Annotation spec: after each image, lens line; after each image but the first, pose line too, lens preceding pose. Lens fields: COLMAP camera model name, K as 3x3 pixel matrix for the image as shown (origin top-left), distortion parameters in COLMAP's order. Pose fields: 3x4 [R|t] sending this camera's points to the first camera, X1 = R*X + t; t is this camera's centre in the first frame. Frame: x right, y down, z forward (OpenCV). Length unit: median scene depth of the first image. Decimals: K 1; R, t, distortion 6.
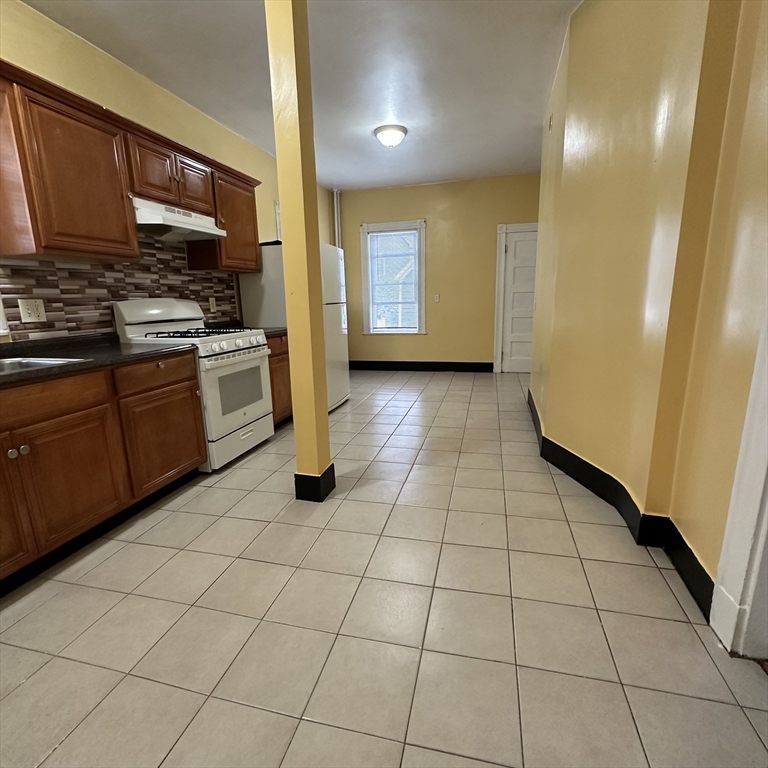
lens RADIAL K [[408.7, 0, 384.0], [0, 408.7, 383.6], [0, 0, 1]] dist [-0.000337, -0.003297]
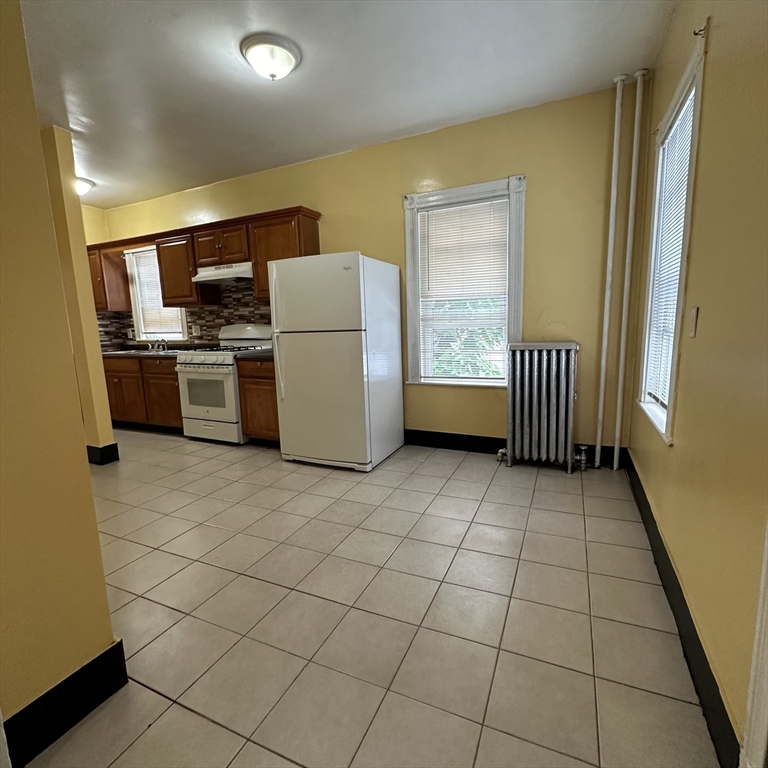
lens RADIAL K [[408.7, 0, 381.2], [0, 408.7, 383.4], [0, 0, 1]] dist [-0.000337, -0.003297]
pose [[-0.185066, 0.174183, -0.967166, 0.890814], [-0.166545, 0.964372, 0.205548, -0.410889], [0.968511, 0.199117, -0.149463, 1.848025]]
